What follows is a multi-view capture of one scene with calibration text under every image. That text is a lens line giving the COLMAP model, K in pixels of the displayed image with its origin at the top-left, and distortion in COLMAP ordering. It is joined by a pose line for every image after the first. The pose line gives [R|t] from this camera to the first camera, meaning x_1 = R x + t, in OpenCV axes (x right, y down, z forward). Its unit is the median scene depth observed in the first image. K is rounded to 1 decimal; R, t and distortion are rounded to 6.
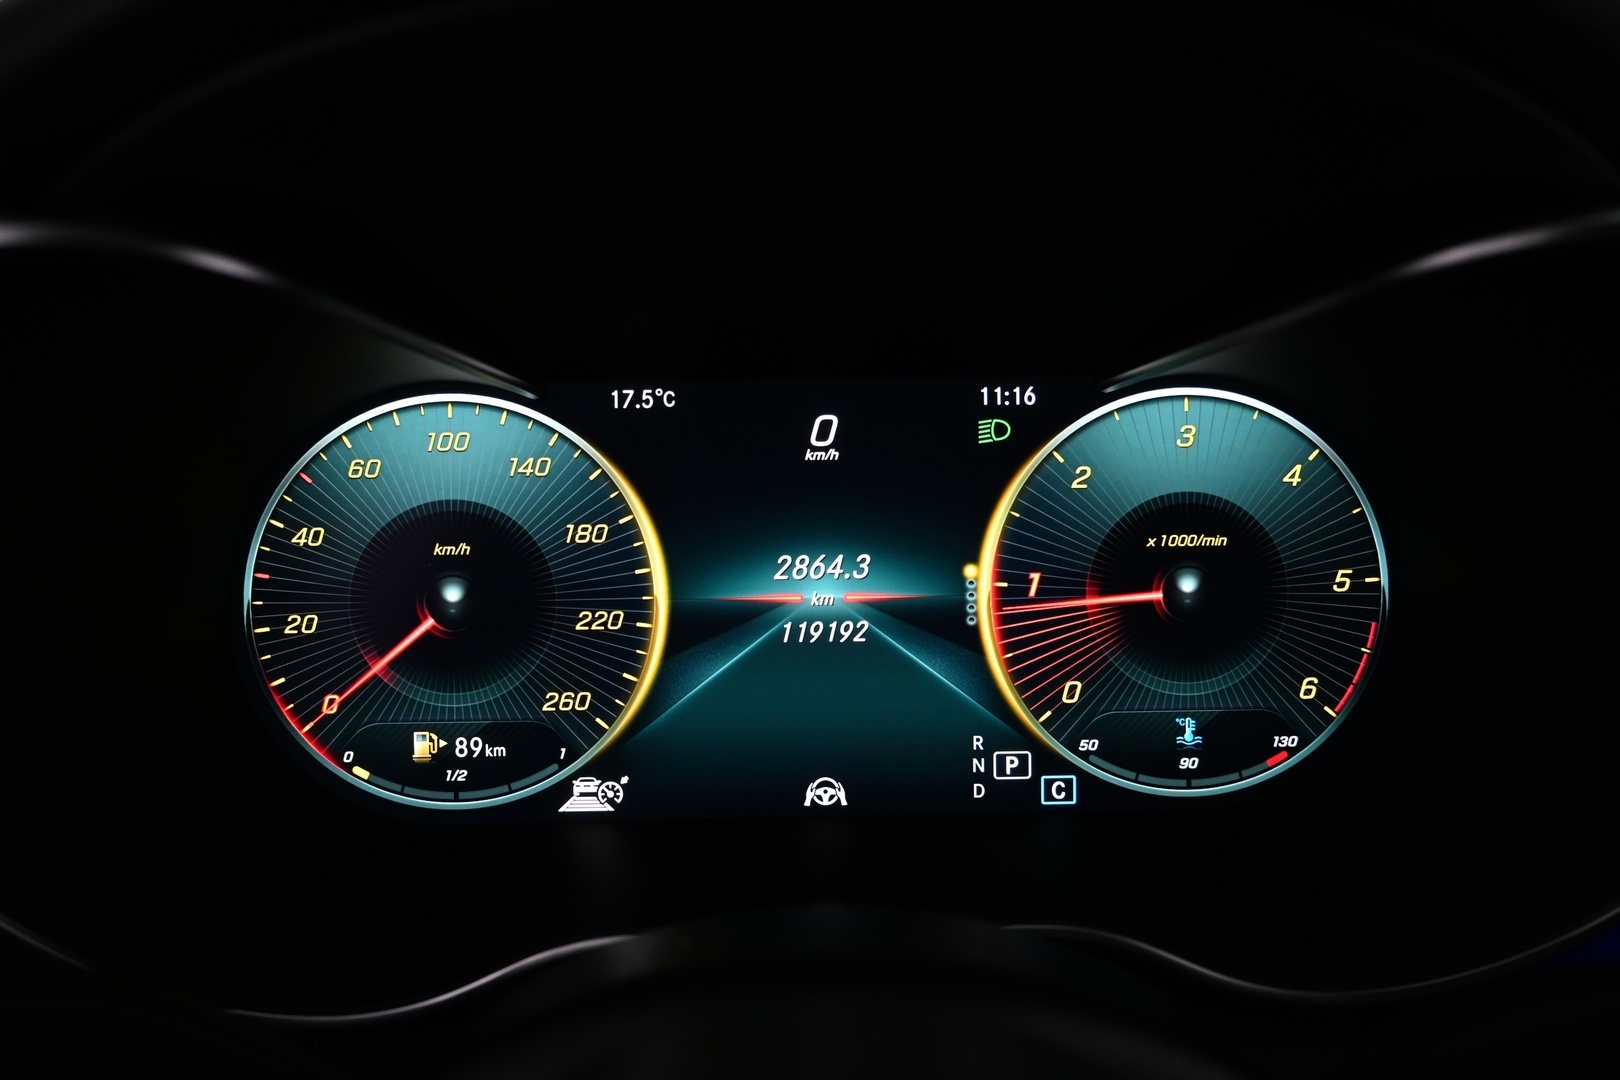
lens RADIAL K [[1195.9, 0, 805.6], [0, 1195.9, 542.8], [0, 0, 1]] dist [-0.023551, -0.001298]
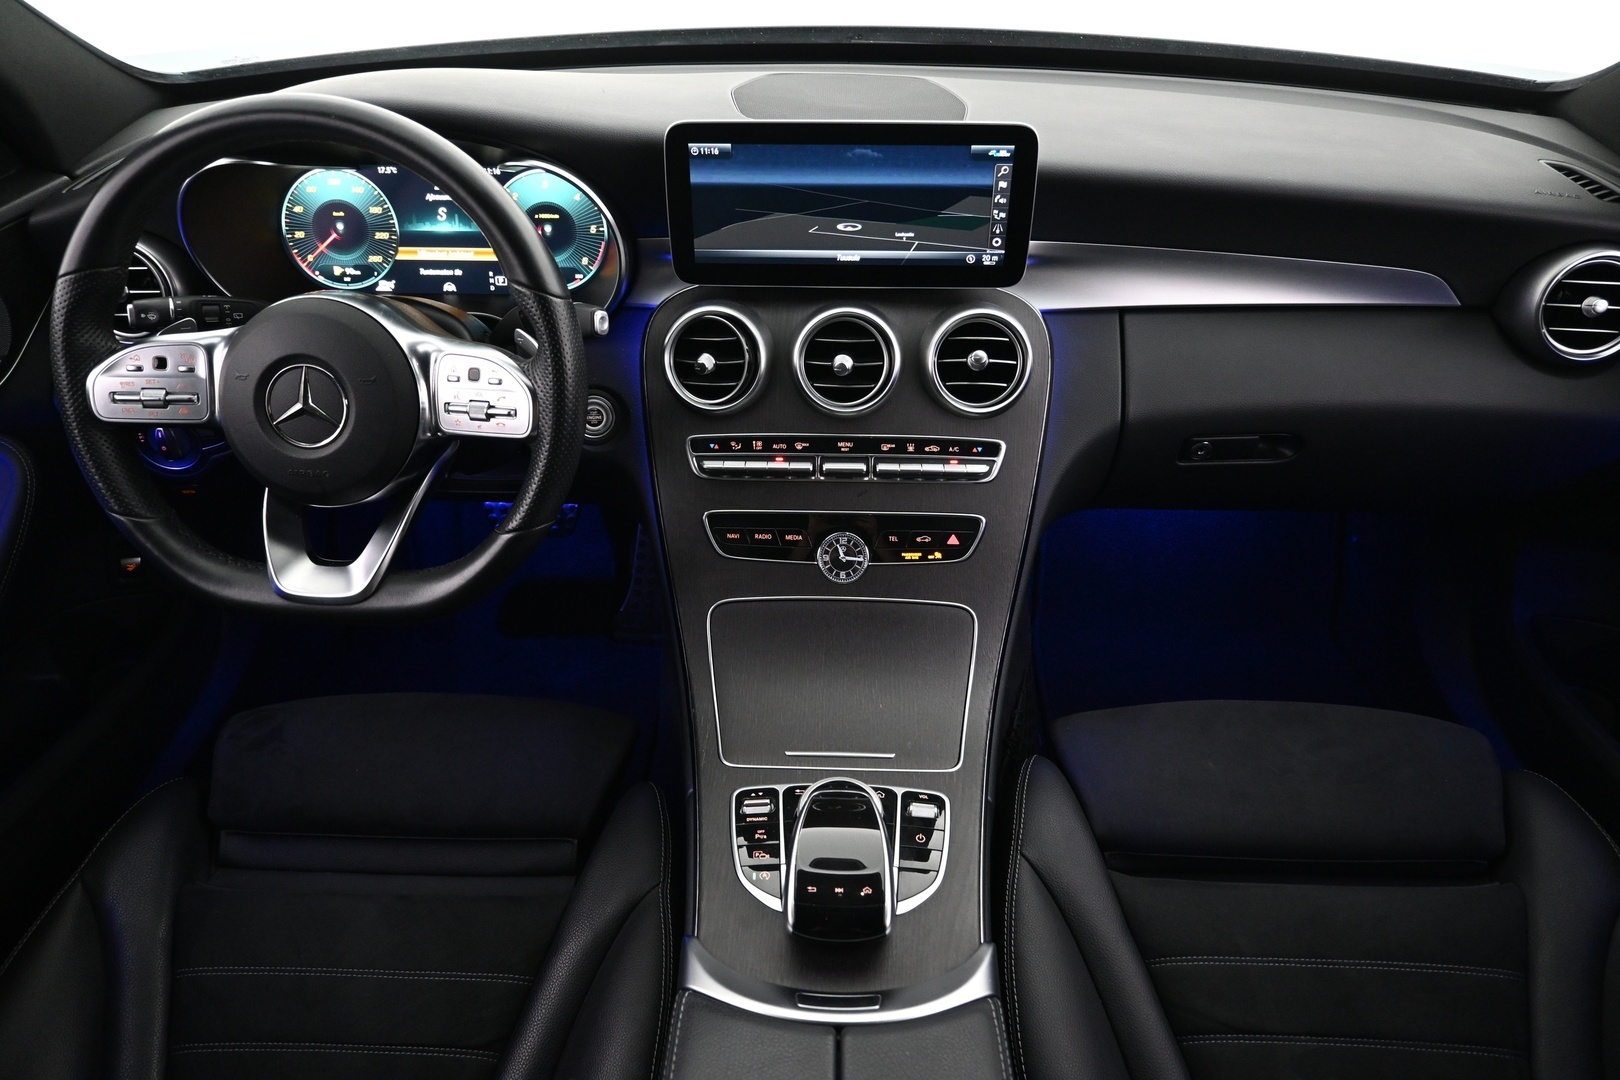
lens RADIAL K [[1091.0, 0, 792.2], [0, 1091.0, 538.2], [0, 0, 1]] dist [0.010329, -0.010329]
pose [[0.997708, 0.039354, -0.055038, 1.248065], [-0.018341, 0.940293, 0.339871, -0.213967], [0.065127, -0.338083, 0.938860, -2.256169]]
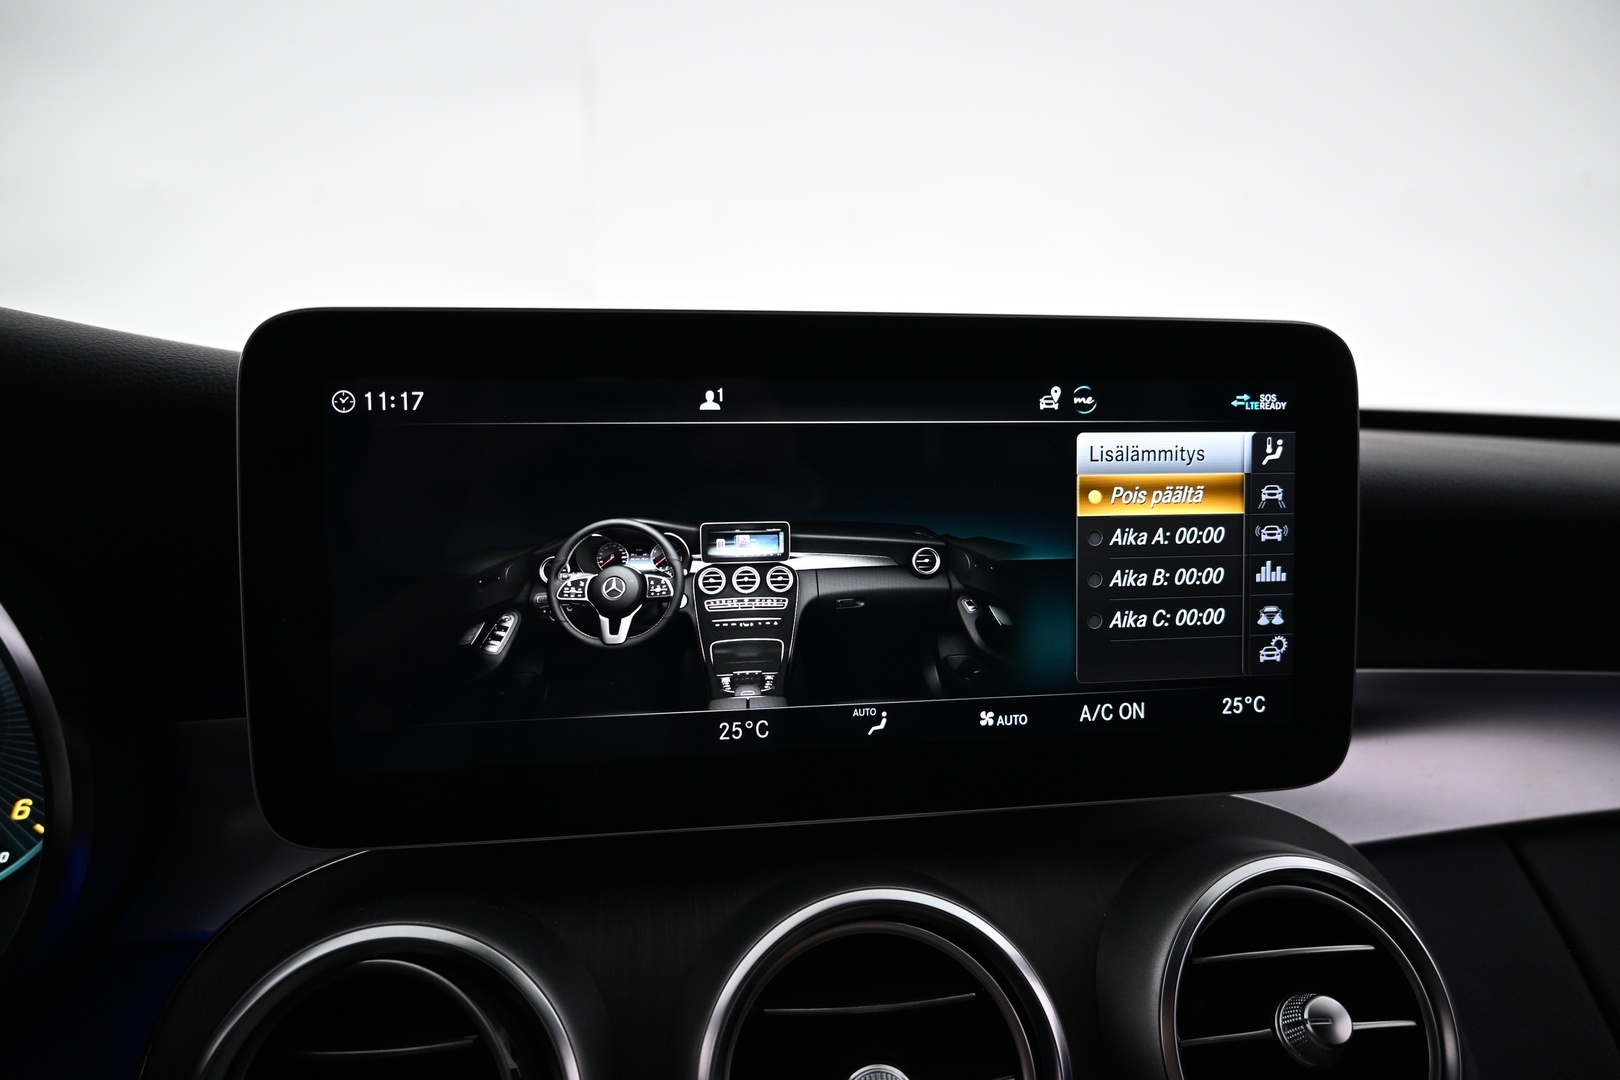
lens RADIAL K [[1091.0, 0, 813.5], [0, 1091.0, 531.2], [0, 0, 1]] dist [0.010329, -0.010329]
pose [[0.989216, -0.009659, 0.146147, 1.045444], [0.033867, 0.985866, -0.164075, 0.056390], [-0.142497, 0.167255, 0.975562, -0.200377]]
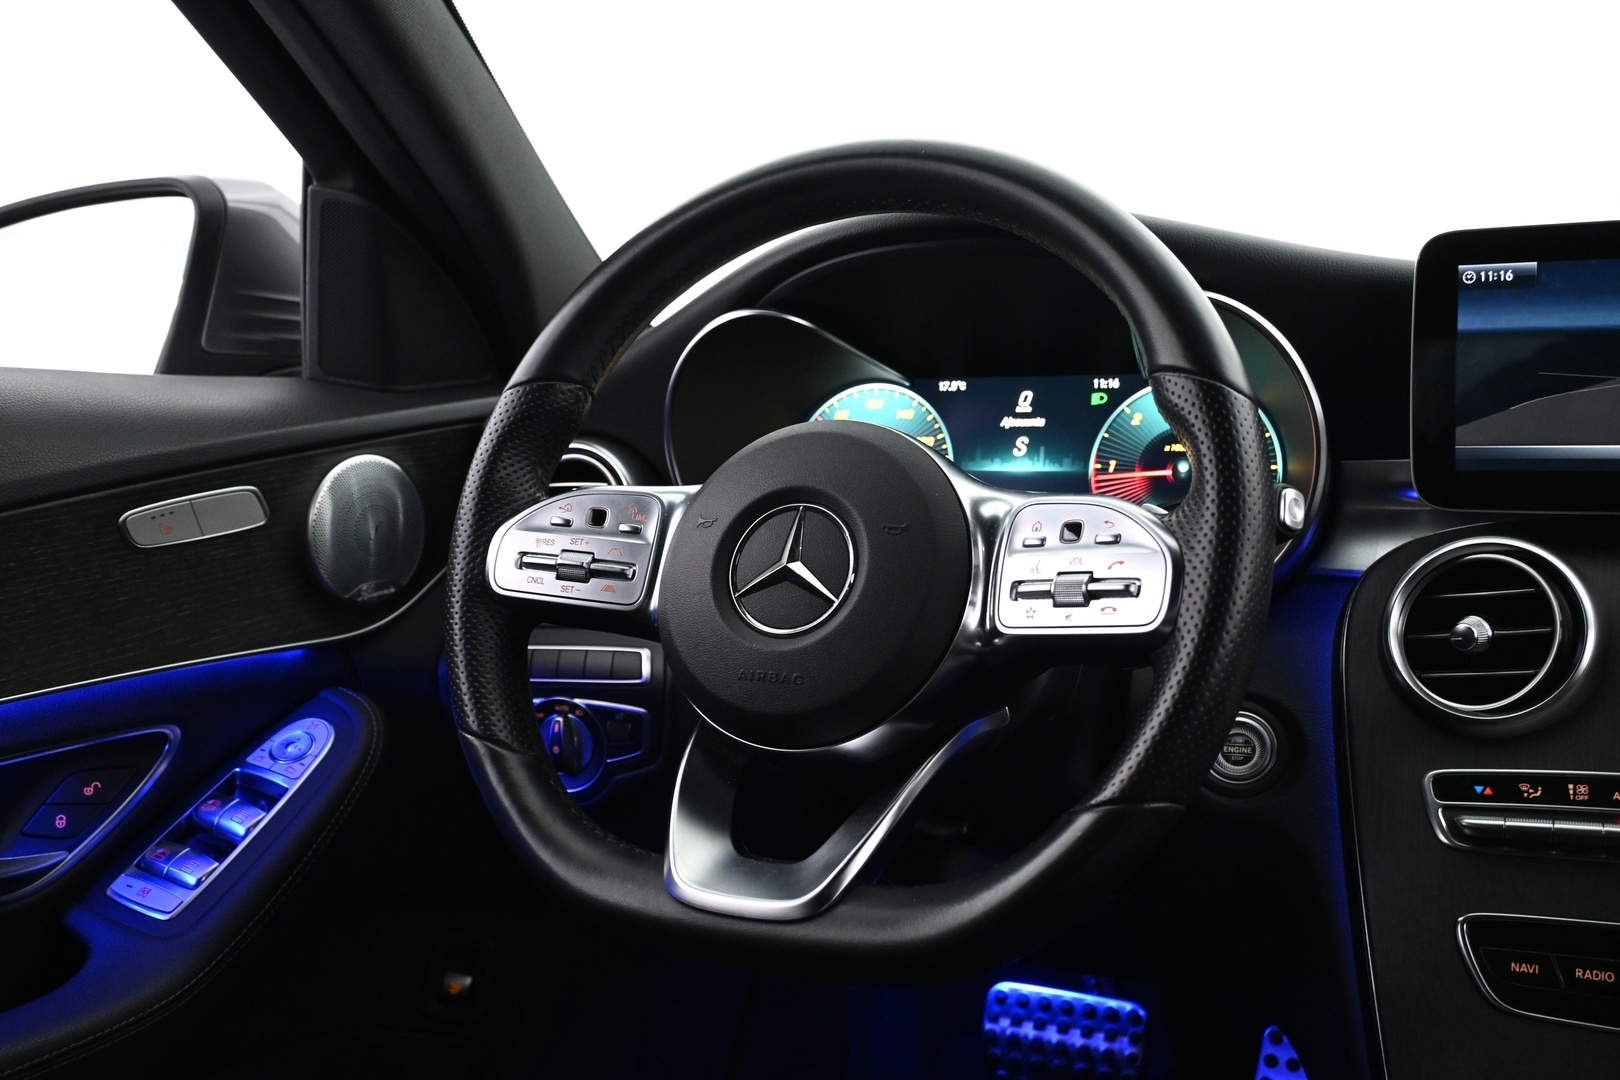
lens RADIAL K [[1553.4, 0, 797.2], [0, 1553.4, 532.0], [0, 0, 1]] dist [-0.009903, 0.000000]
pose [[0.895840, 0.030306, -0.443342, 0.951081], [-0.098940, 0.986232, -0.132506, 0.596399], [0.433222, 0.162569, 0.886504, -1.792942]]
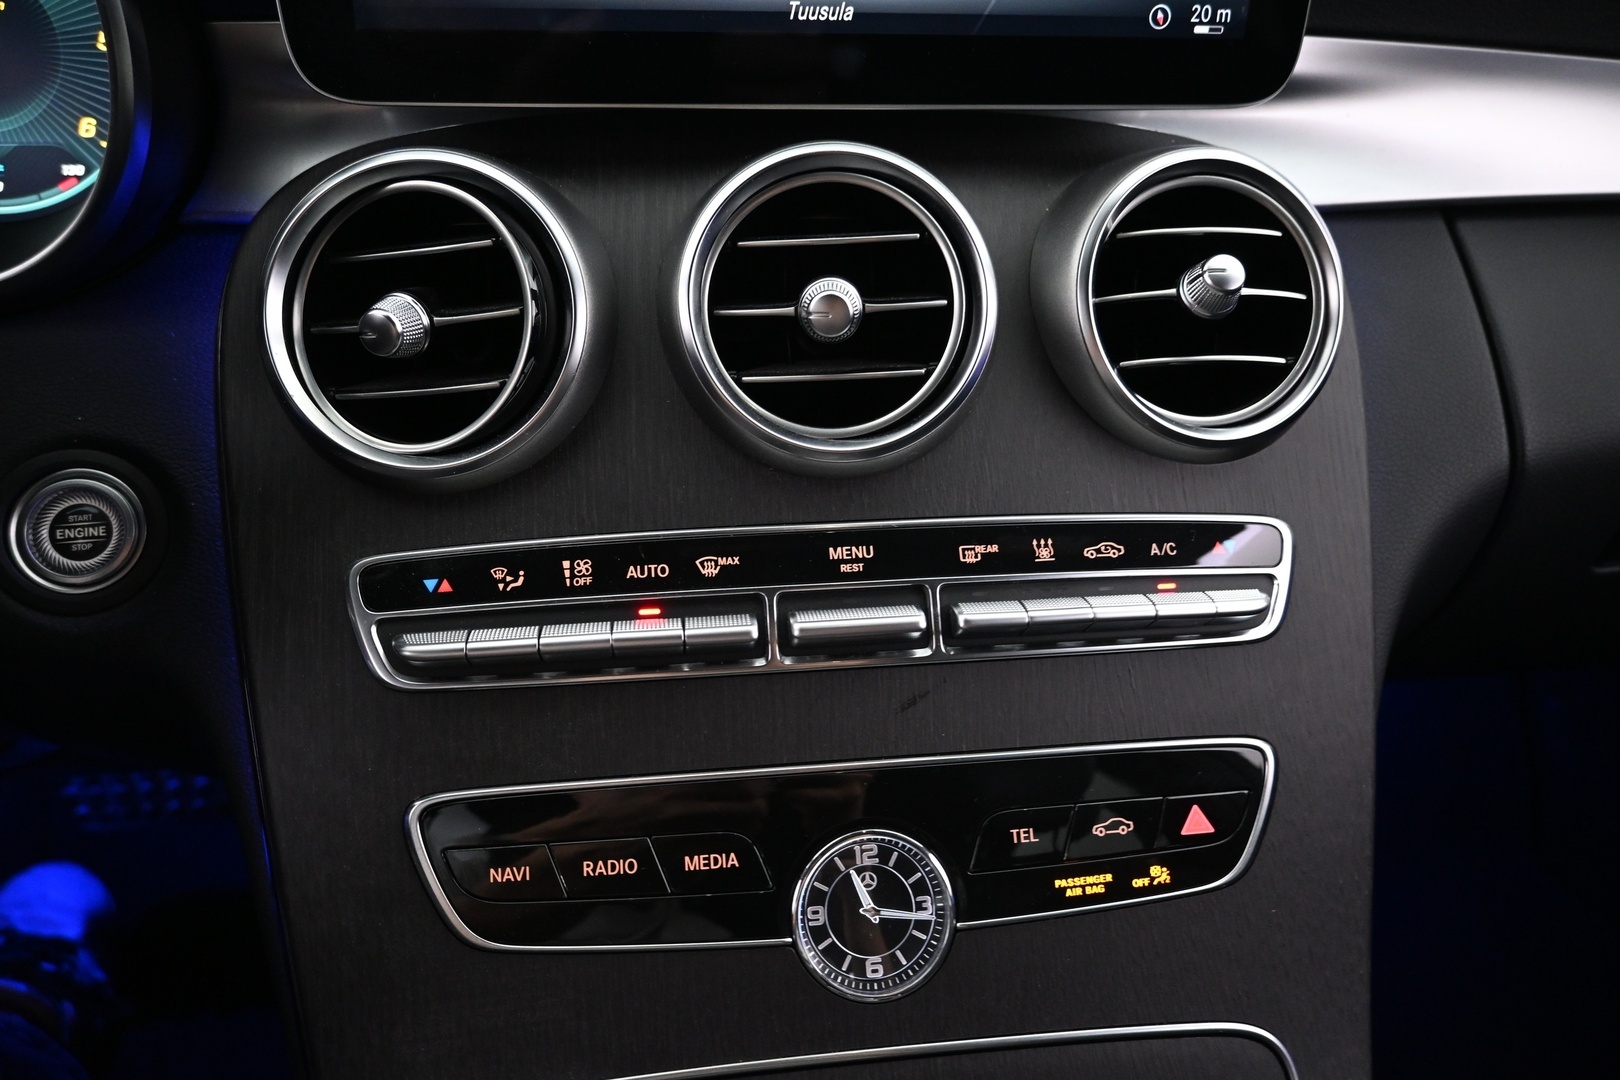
lens RADIAL K [[1091.0, 0, 806.7], [0, 1091.0, 539.1], [0, 0, 1]] dist [0.010329, -0.010329]
pose [[0.994602, -0.024129, 0.100915, 1.083014], [0.007035, 0.986029, 0.166427, 0.375300], [-0.103521, -0.164819, 0.980876, -0.328108]]
